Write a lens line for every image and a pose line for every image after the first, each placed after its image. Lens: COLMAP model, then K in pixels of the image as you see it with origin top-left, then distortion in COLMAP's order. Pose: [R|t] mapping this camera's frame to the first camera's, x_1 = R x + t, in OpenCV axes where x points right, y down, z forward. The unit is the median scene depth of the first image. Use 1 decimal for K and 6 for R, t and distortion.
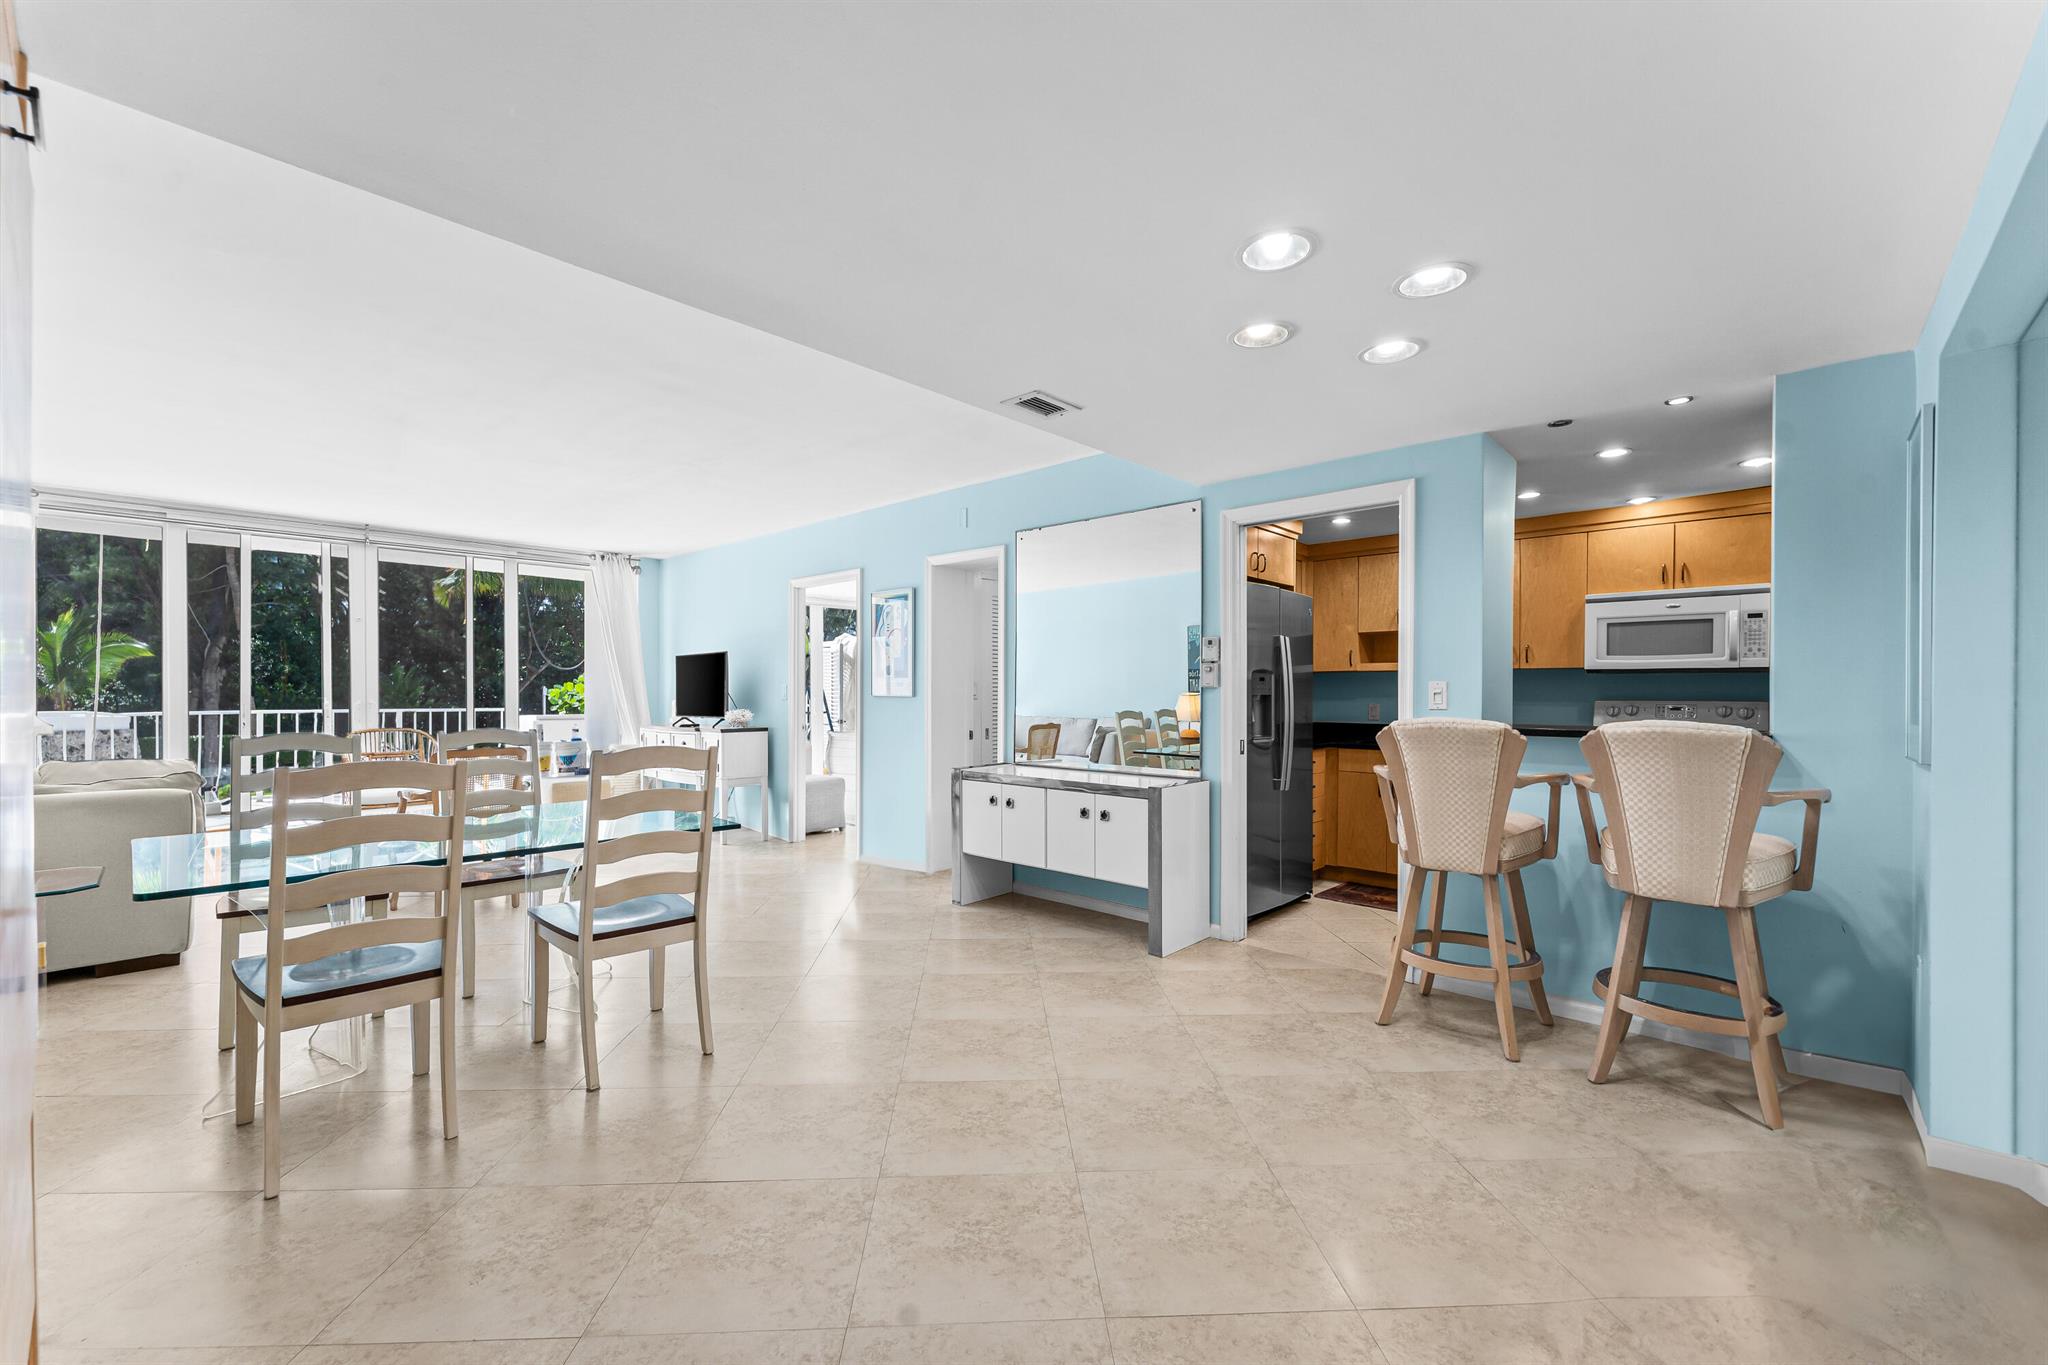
lens RADIAL K [[835.9, 0, 1033.3], [0, 835.9, 698.2], [0, 0, 1]] dist [-0.001153, -0.000120]
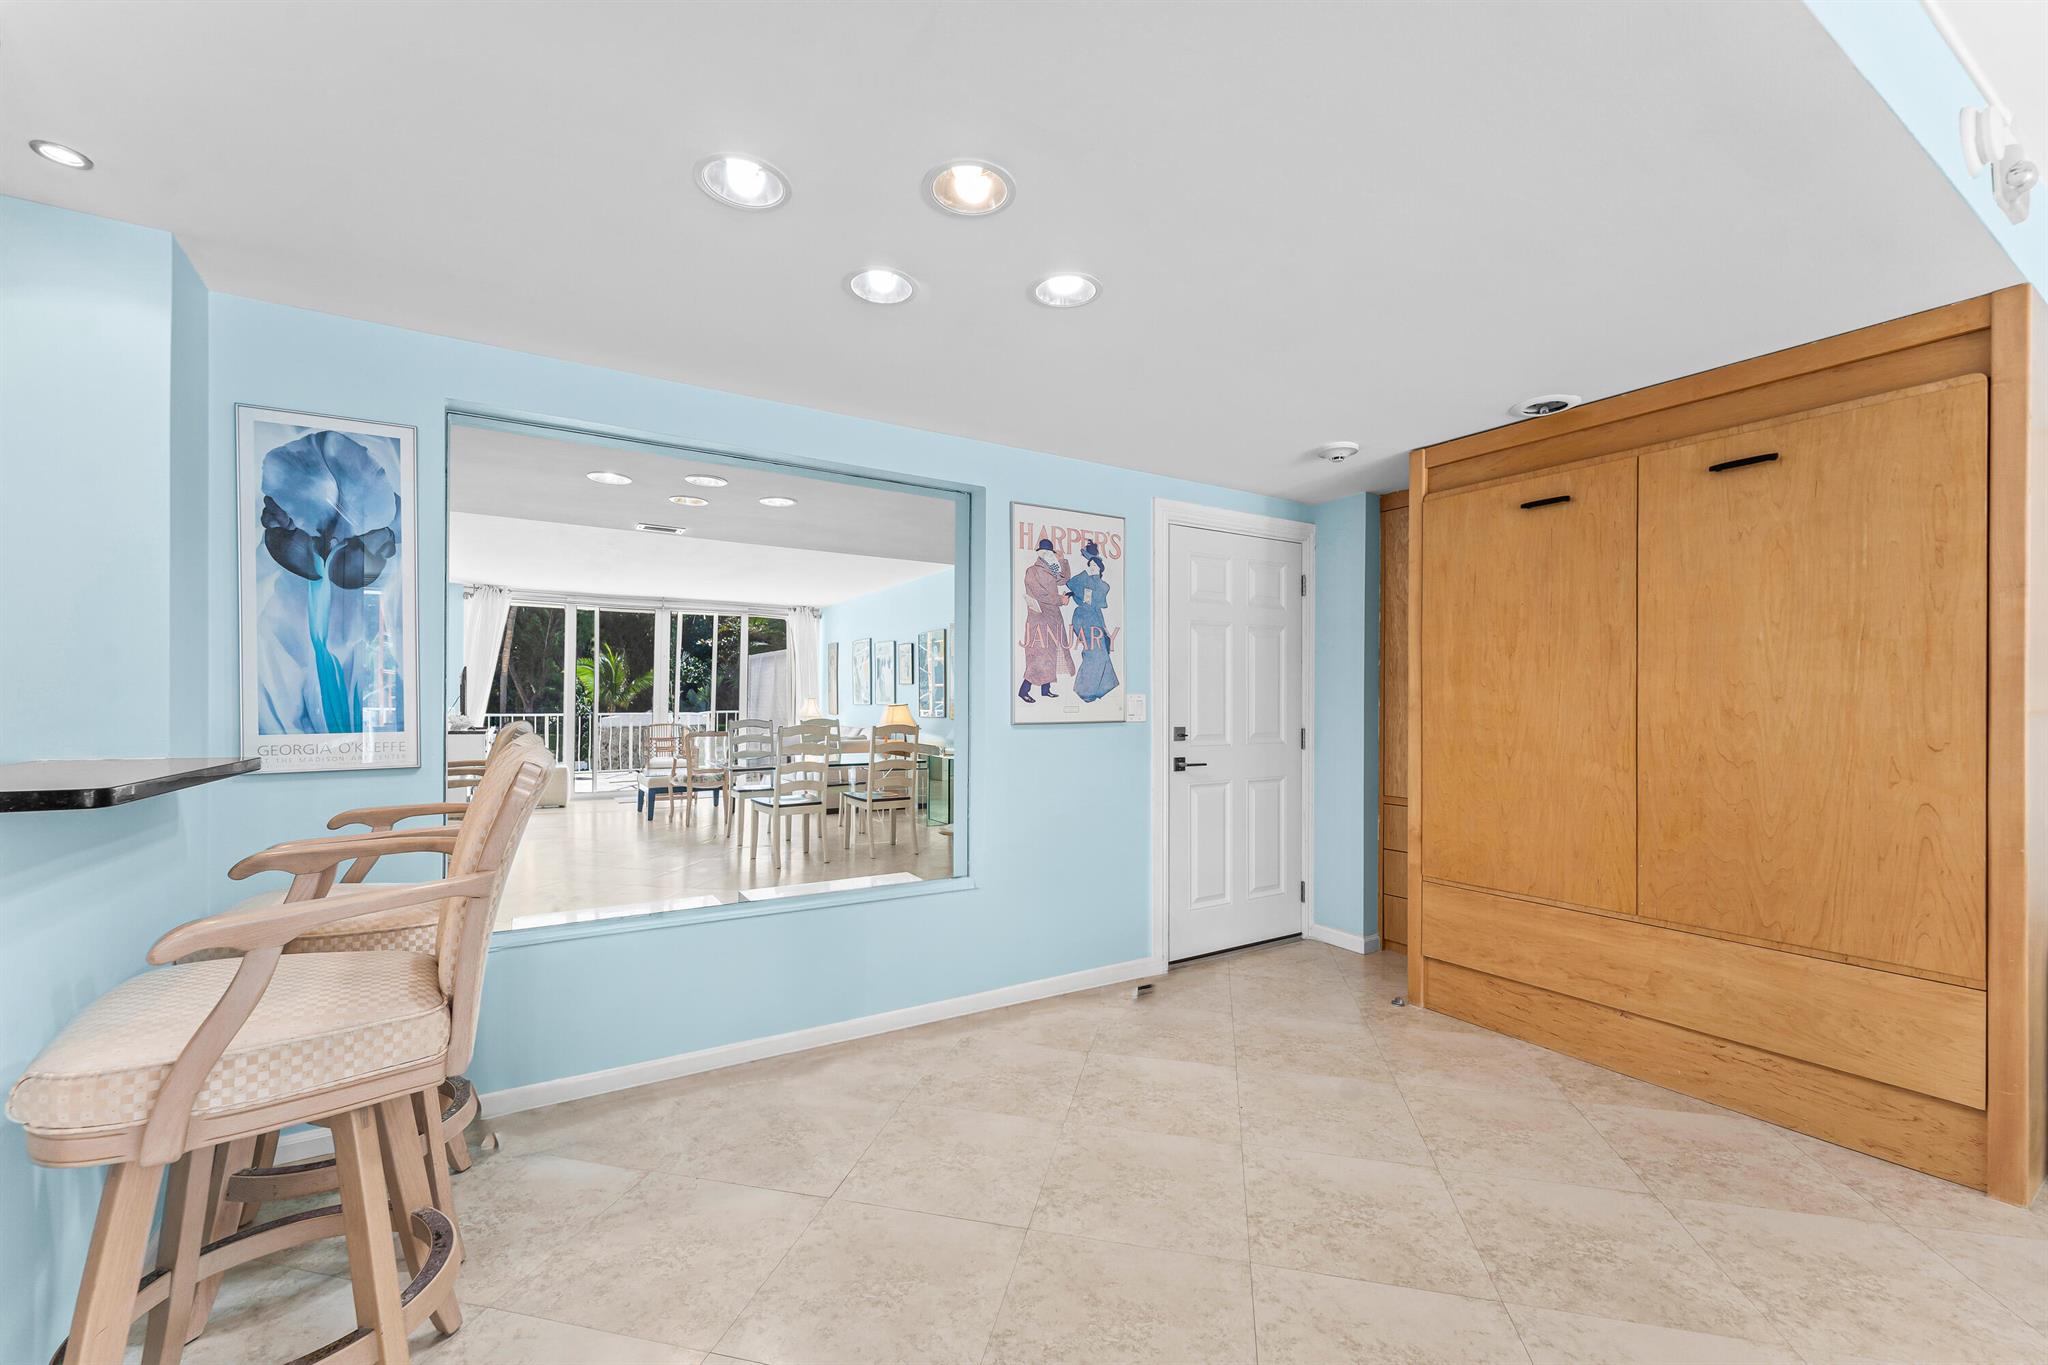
lens RADIAL K [[819.3, 0, 1019.3], [0, 819.3, 701.9], [0, 0, 1]] dist [-0.000767, -0.000153]
pose [[-0.958508, -0.004257, 0.285035, 0.019363], [-0.004238, 0.999991, 0.000683, -0.004344], [-0.285036, -0.000553, -0.958517, 0.882441]]
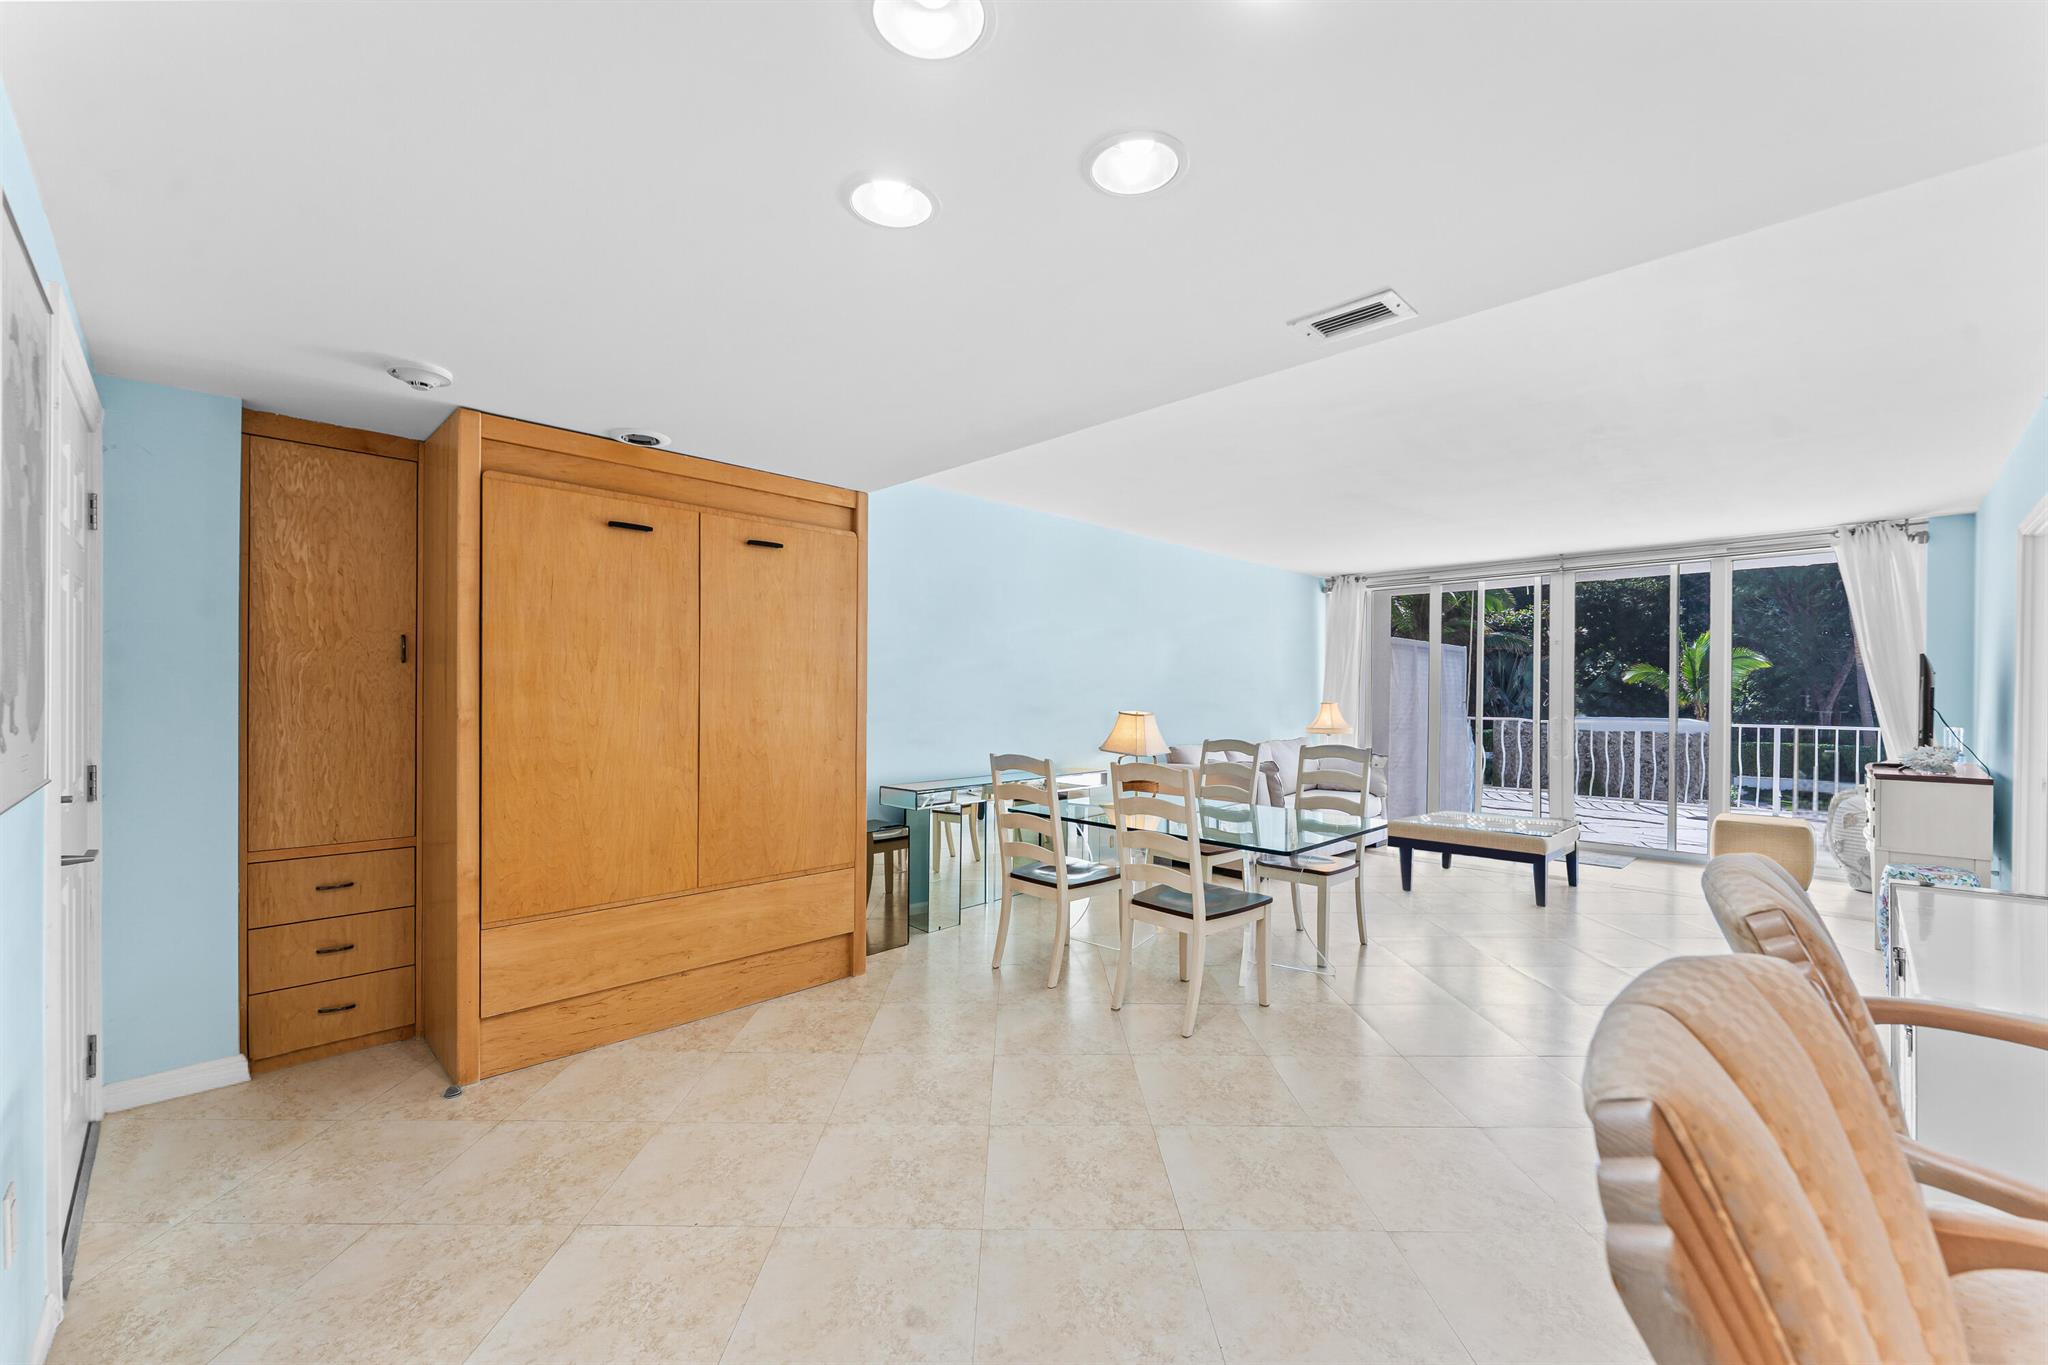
lens RADIAL K [[833.6, 0, 1018.9], [0, 833.6, 692.4], [0, 0, 1]] dist [-0.002348, -0.000320]
pose [[-0.061608, -0.001413, -0.998099, 0.479277], [-0.012338, 0.999924, -0.000654, -0.027798], [0.998024, 0.012275, -0.061621, 0.516359]]
